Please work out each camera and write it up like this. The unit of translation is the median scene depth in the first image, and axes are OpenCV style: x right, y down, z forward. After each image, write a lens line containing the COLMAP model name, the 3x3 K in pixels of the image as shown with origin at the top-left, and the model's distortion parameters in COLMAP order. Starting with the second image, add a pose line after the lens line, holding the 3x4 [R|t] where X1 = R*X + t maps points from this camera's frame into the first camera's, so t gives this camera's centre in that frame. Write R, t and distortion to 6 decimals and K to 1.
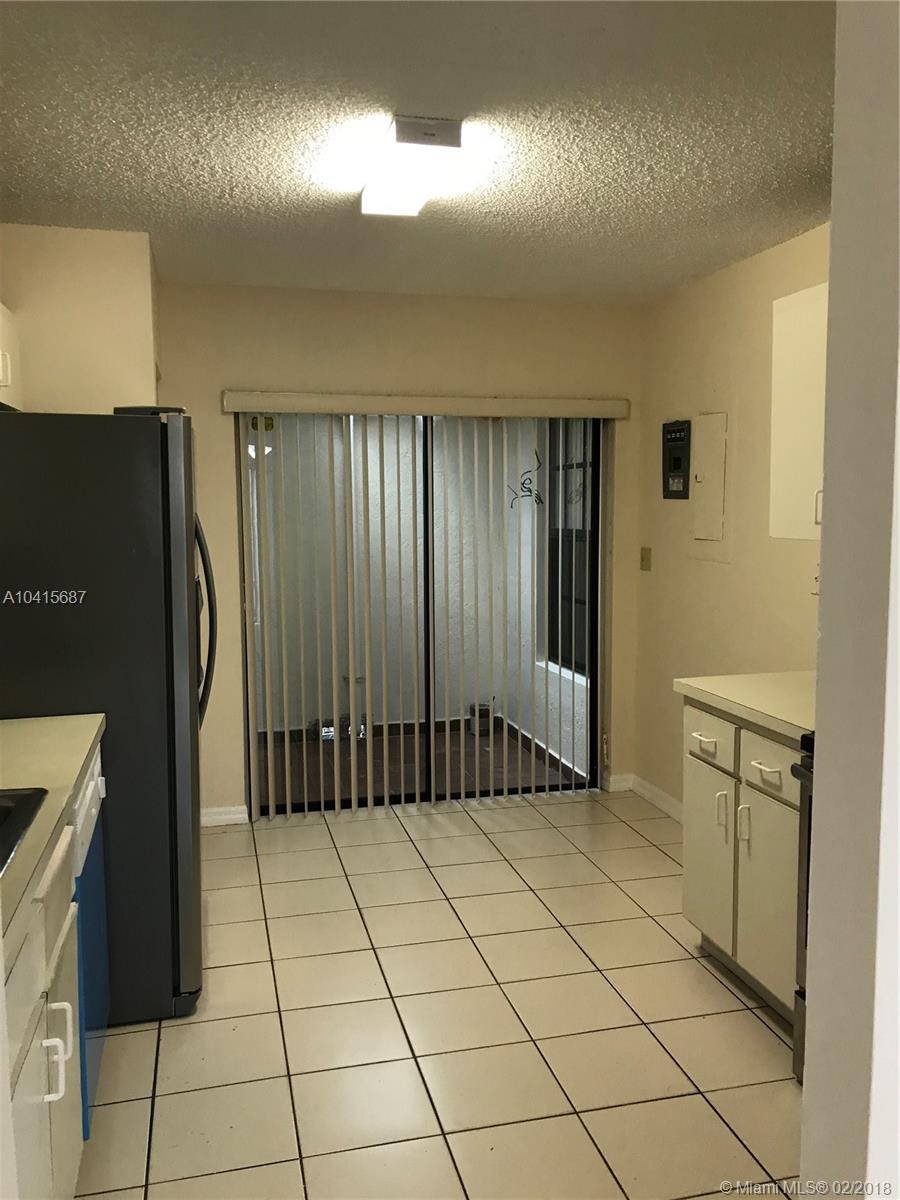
lens RADIAL K [[993.1, 0, 450.5], [0, 993.1, 599.1], [0, 0, 1]] dist [0.012623, -0.011757]
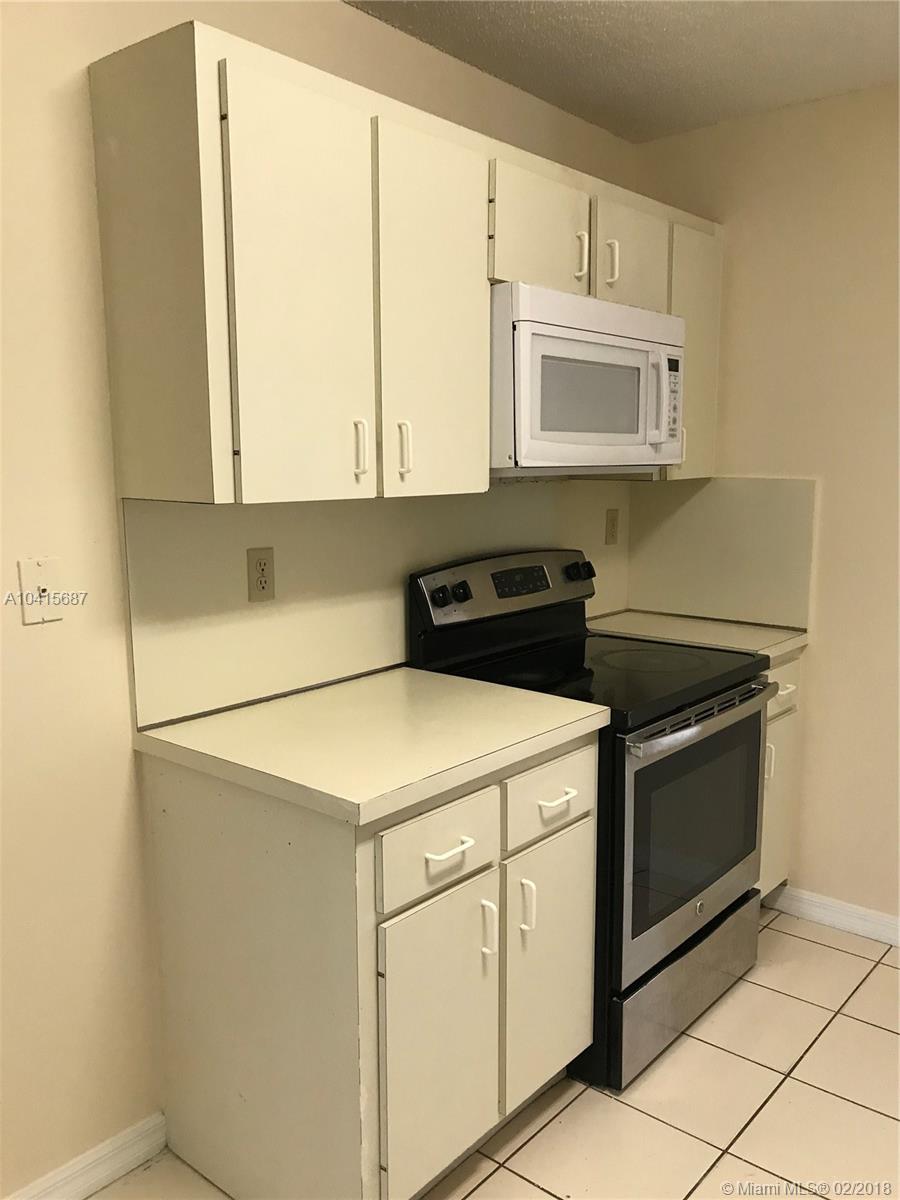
lens RADIAL K [[993.1, 0, 450.7], [0, 993.1, 602.8], [0, 0, 1]] dist [0.012623, -0.011757]
pose [[-0.584549, -0.119241, 0.802549, -0.195821], [0.082380, 0.975307, 0.204912, -0.120768], [-0.807166, 0.185895, -0.560292, 1.366791]]
